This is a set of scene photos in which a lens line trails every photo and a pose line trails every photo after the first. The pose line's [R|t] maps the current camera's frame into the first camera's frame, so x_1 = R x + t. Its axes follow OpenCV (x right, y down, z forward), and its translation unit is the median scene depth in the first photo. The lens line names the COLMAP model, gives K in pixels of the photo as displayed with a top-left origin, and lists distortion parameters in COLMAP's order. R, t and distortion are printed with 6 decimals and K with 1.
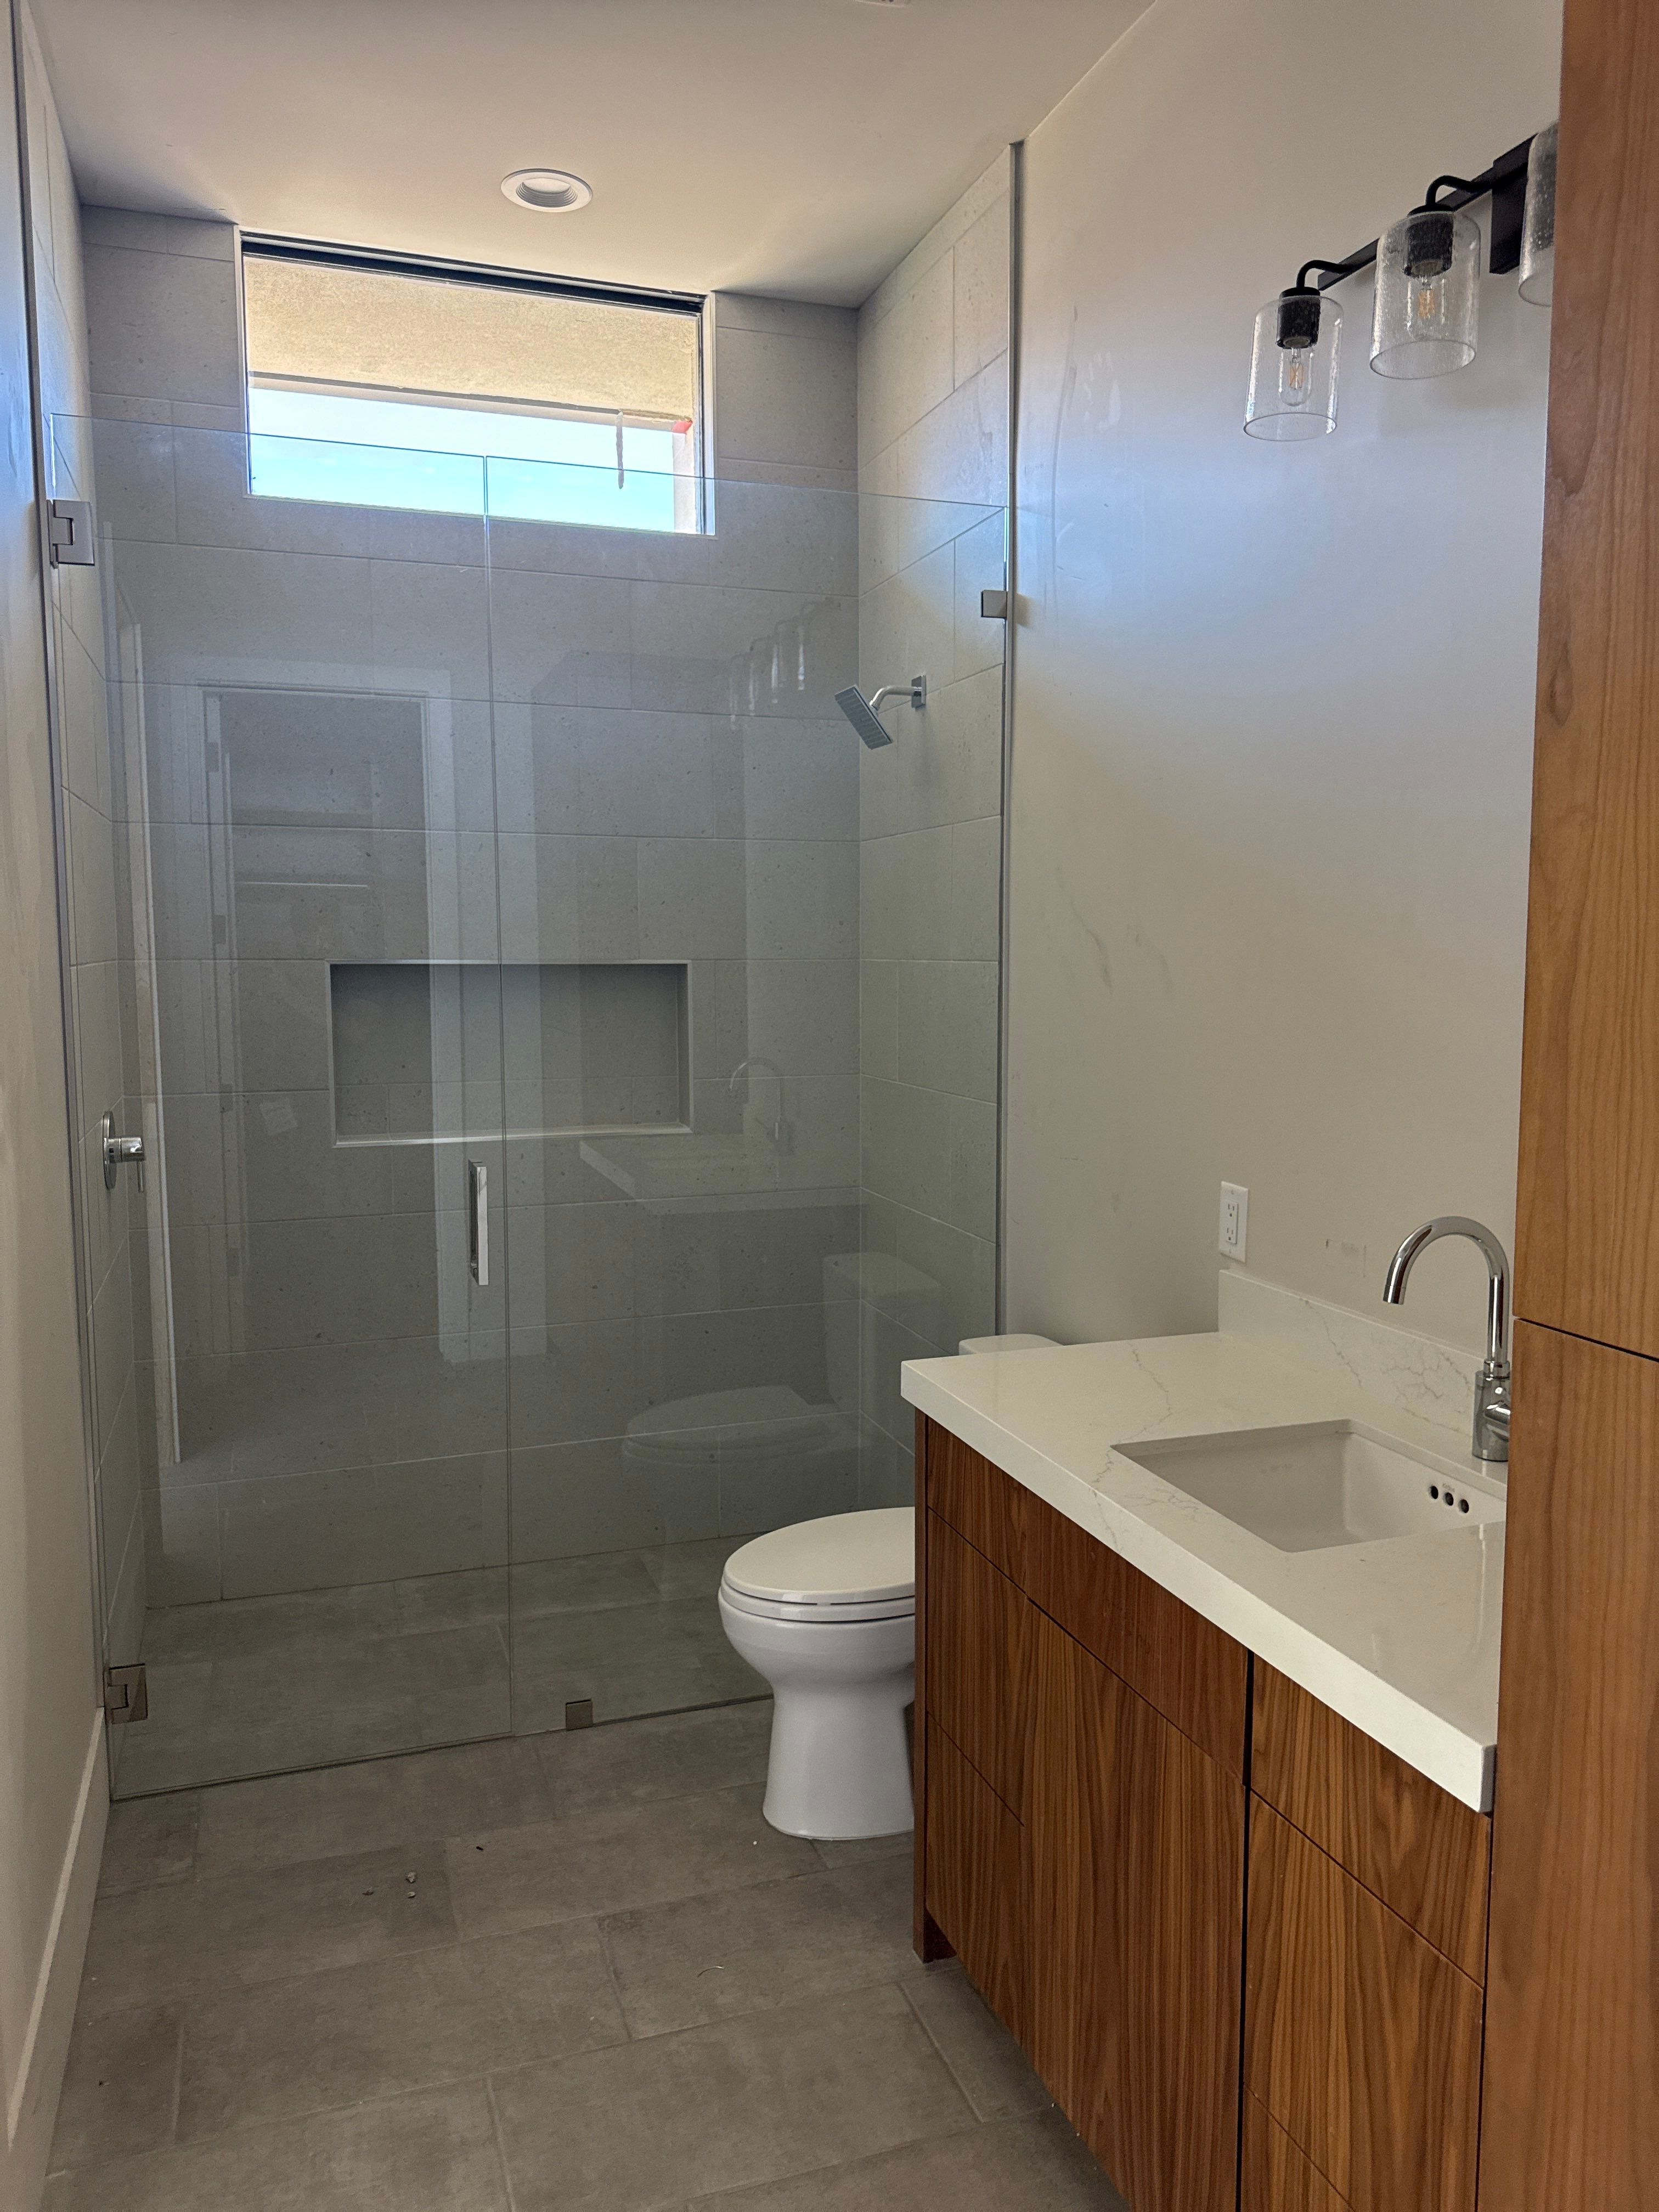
lens RADIAL K [[1694.5, 0, 827.0], [0, 1694.5, 1124.4], [0, 0, 1]] dist [0.041759, -0.017848]
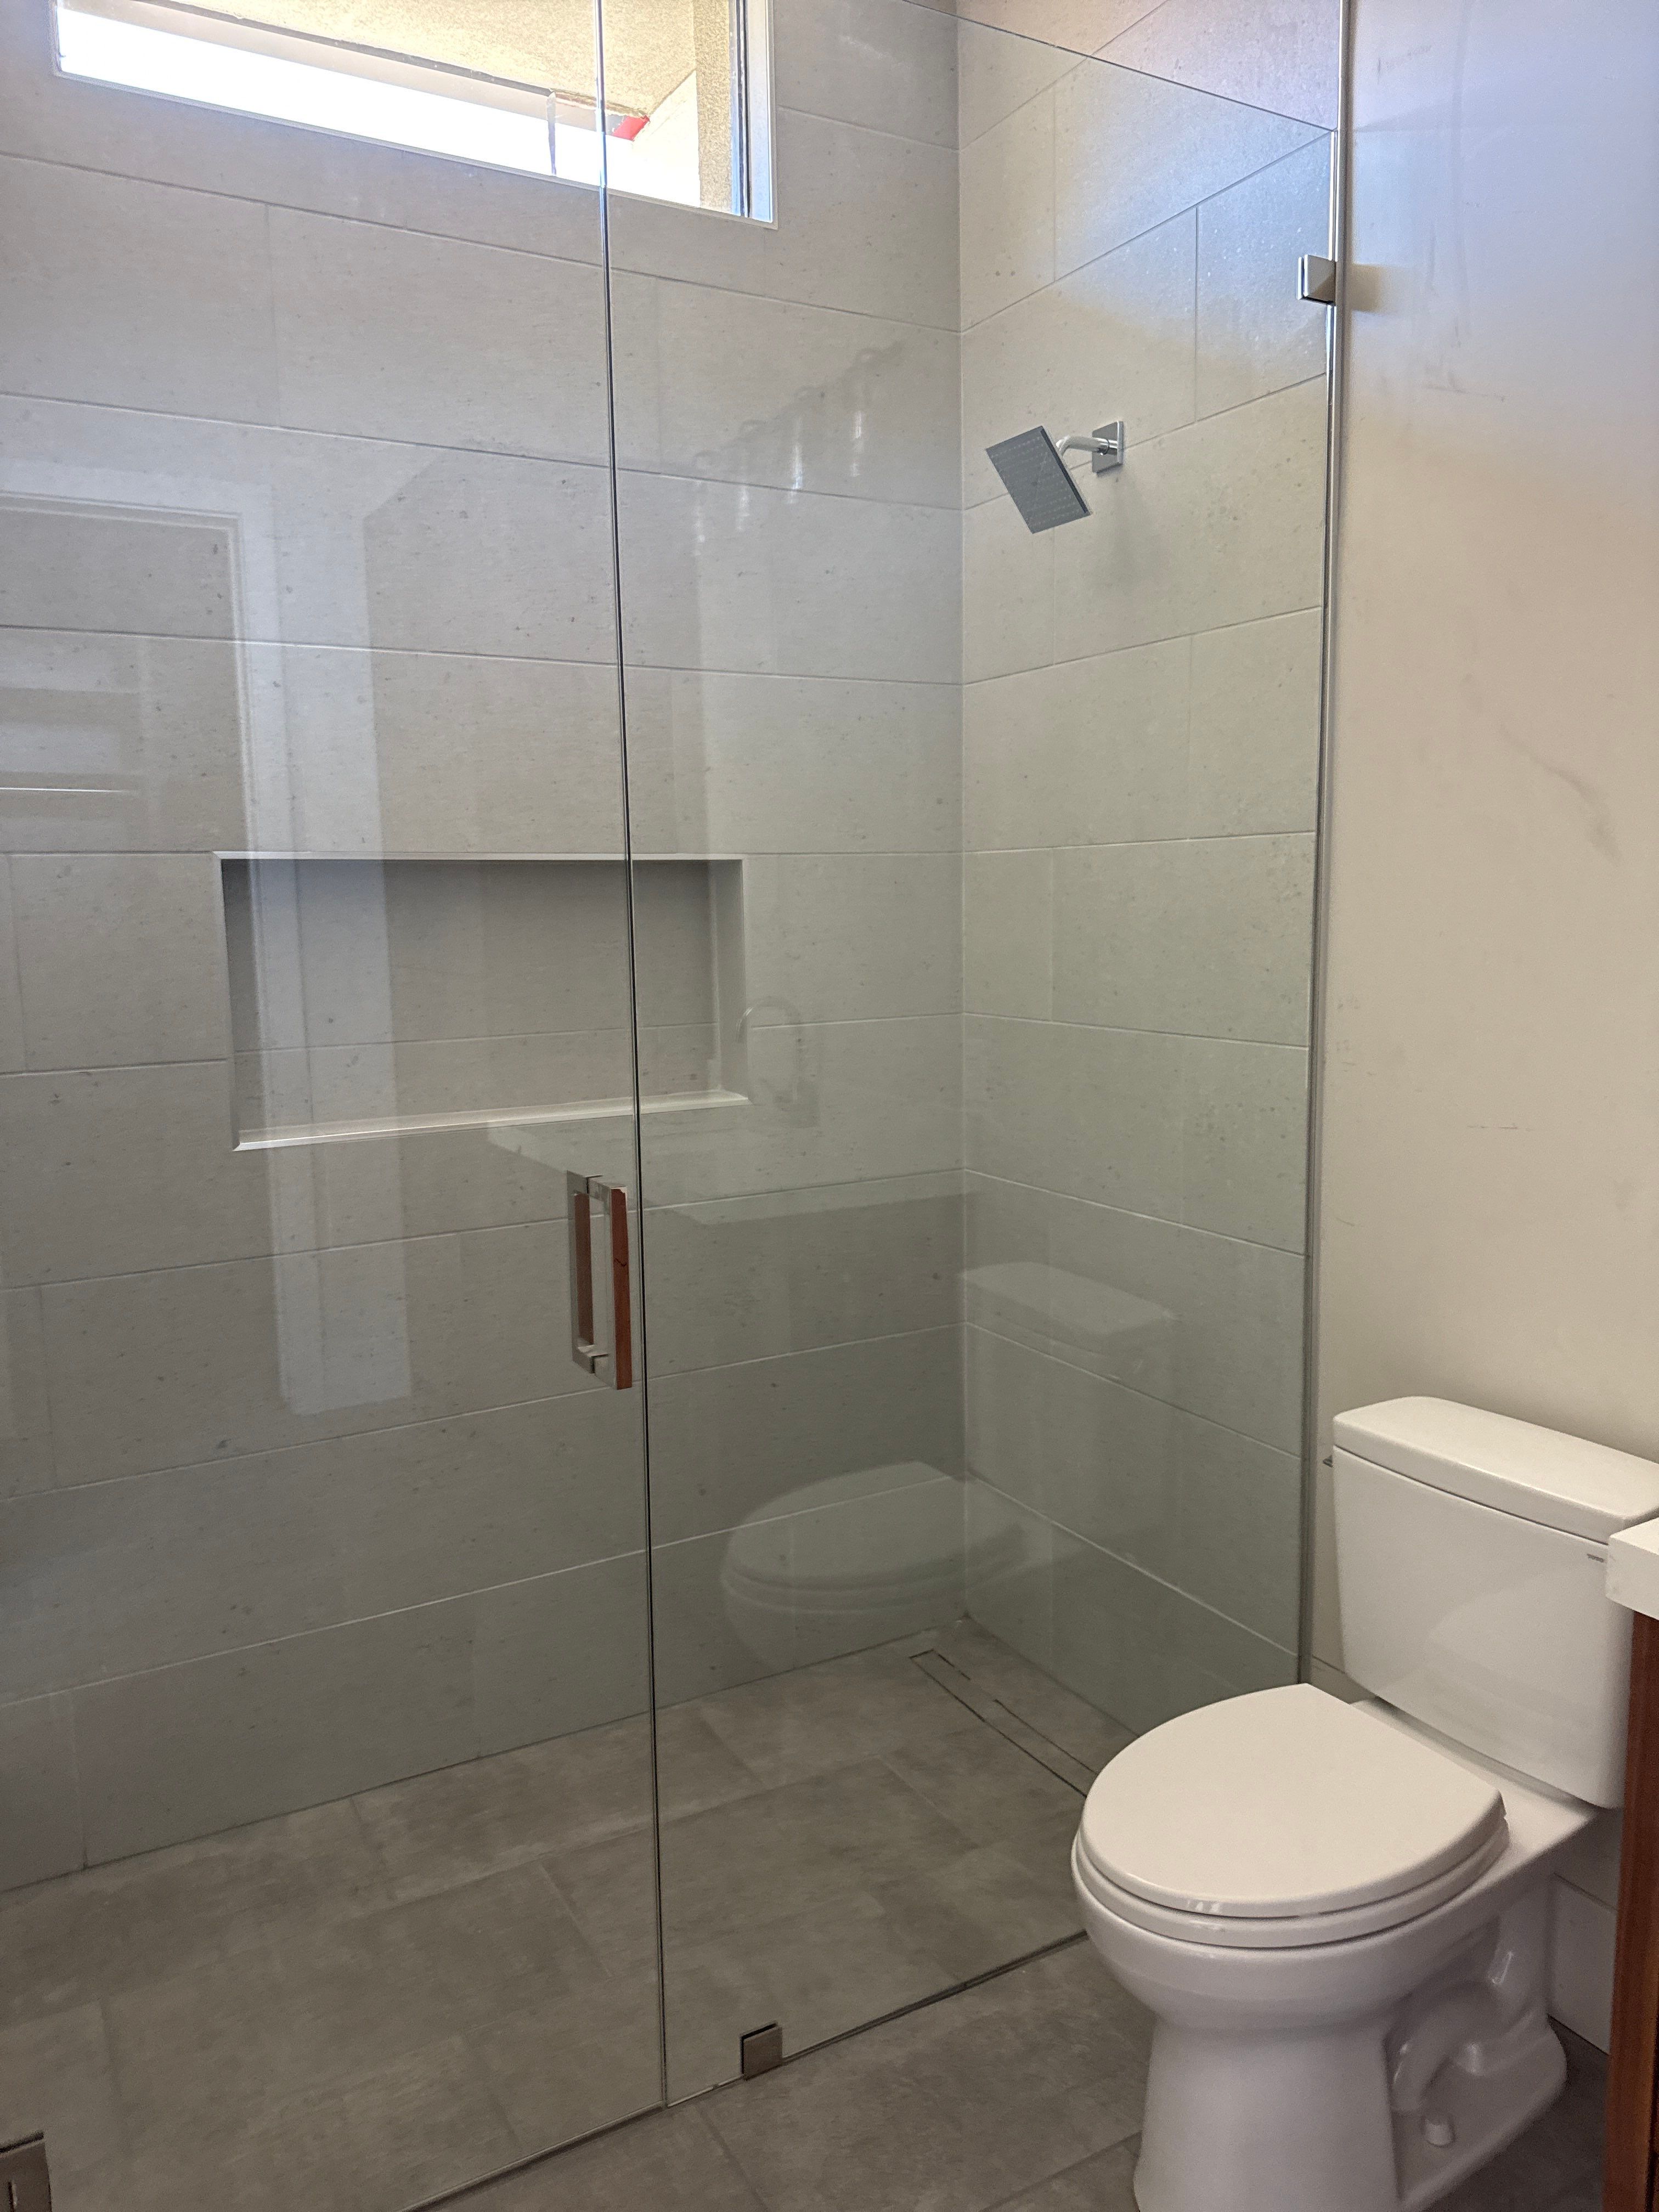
lens RADIAL K [[1694.5, 0, 817.0], [0, 1694.5, 1113.1], [0, 0, 1]] dist [0.041759, -0.017848]
pose [[0.983425, -0.035841, 0.177739, -0.197687], [0.032427, 0.999230, 0.022076, -0.006241], [-0.178394, -0.015946, 0.983830, 0.343172]]
